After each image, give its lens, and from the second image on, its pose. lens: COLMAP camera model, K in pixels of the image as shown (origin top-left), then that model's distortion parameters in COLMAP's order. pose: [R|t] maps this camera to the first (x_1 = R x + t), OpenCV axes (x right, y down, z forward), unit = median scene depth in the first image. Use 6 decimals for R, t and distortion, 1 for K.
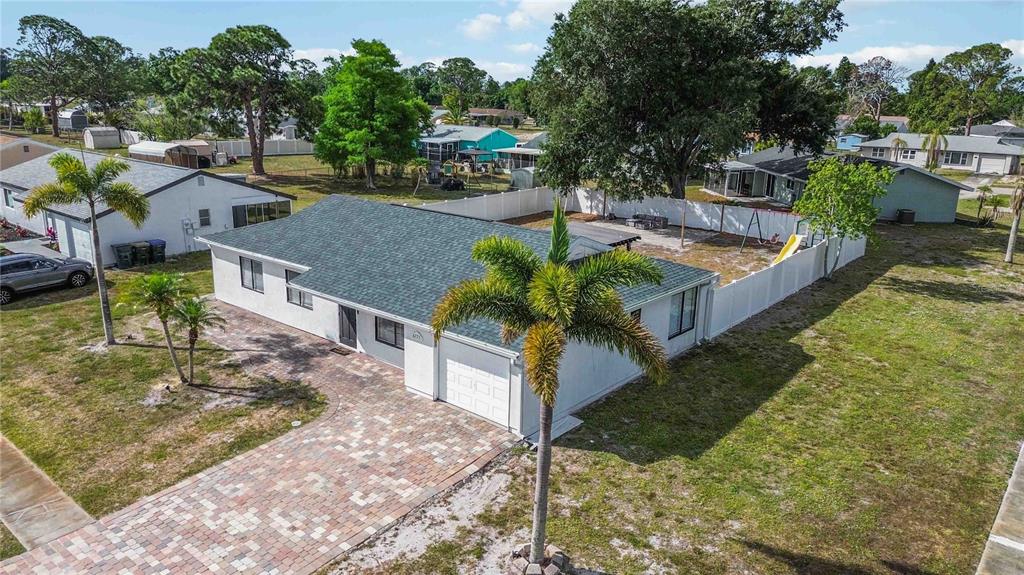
lens RADIAL K [[724.4, 0, 512.0], [0, 724.4, 287.5], [0, 0, 1]] dist [0.067569, -0.063241]
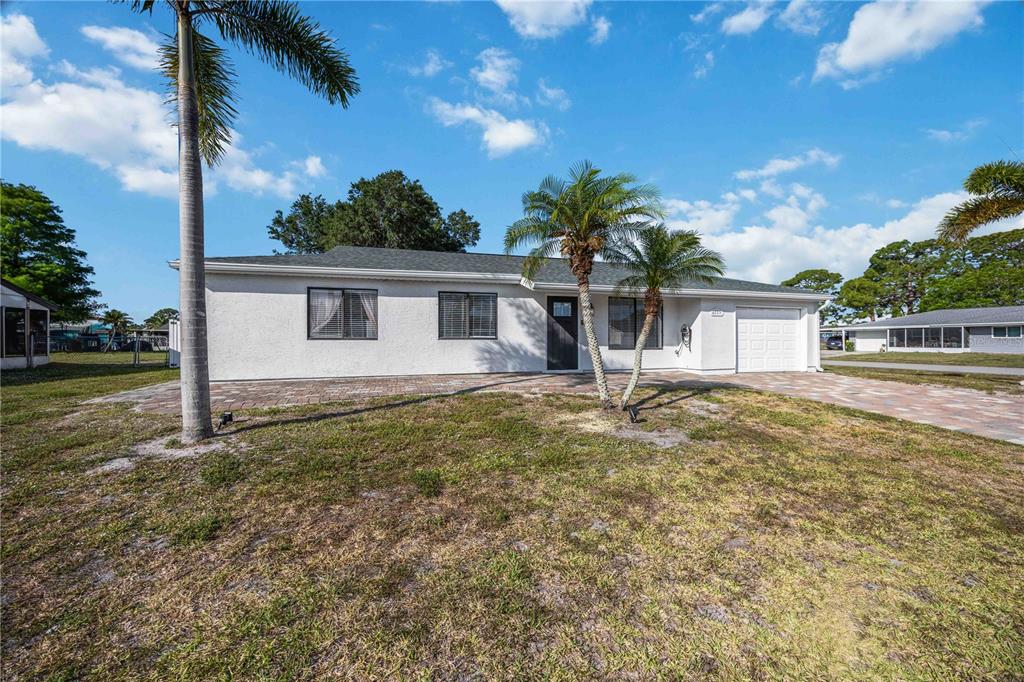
lens RADIAL K [[388.5, 0, 510.3], [0, 388.5, 338.3], [0, 0, 1]] dist [0.000004, -0.000091]
pose [[0.554265, -0.019292, 0.832117, -0.737579], [0.231490, 0.963861, -0.131847, 0.106606], [-0.799502, 0.265705, 0.538700, 0.940835]]
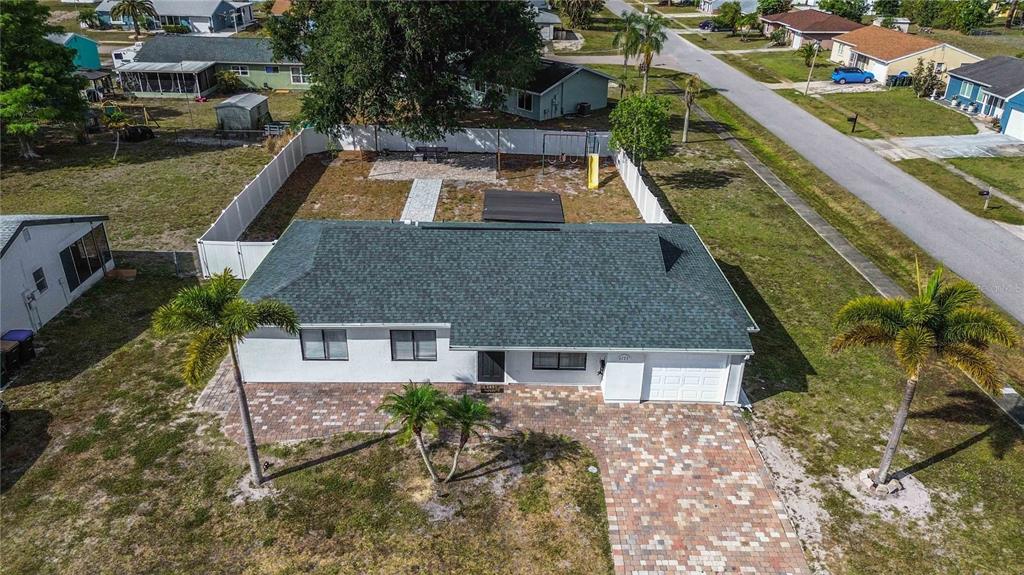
lens RADIAL K [[724.4, 0, 512.0], [0, 724.4, 287.5], [0, 0, 1]] dist [0.067569, -0.063241]
pose [[0.761425, -0.293044, 0.578237, -0.898183], [0.169653, 0.950984, 0.258549, -0.367143], [-0.625660, -0.098767, 0.773818, 0.224836]]
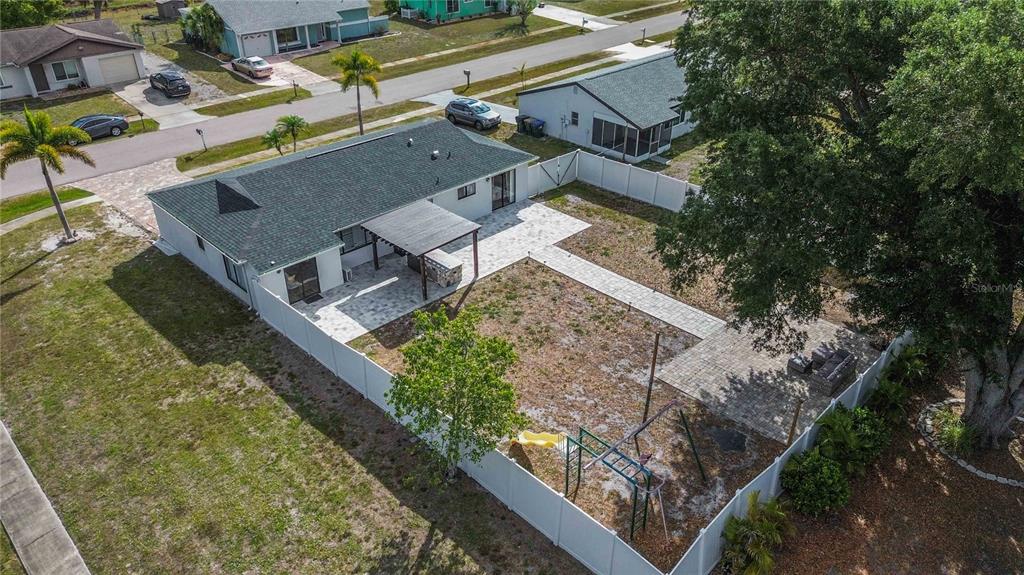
lens RADIAL K [[724.4, 0, 512.0], [0, 724.4, 287.5], [0, 0, 1]] dist [0.067569, -0.063241]
pose [[-0.095003, 0.489767, -0.866662, 1.561512], [-0.263093, 0.827291, 0.496358, -0.838743], [0.960081, 0.275168, 0.050259, 1.671424]]
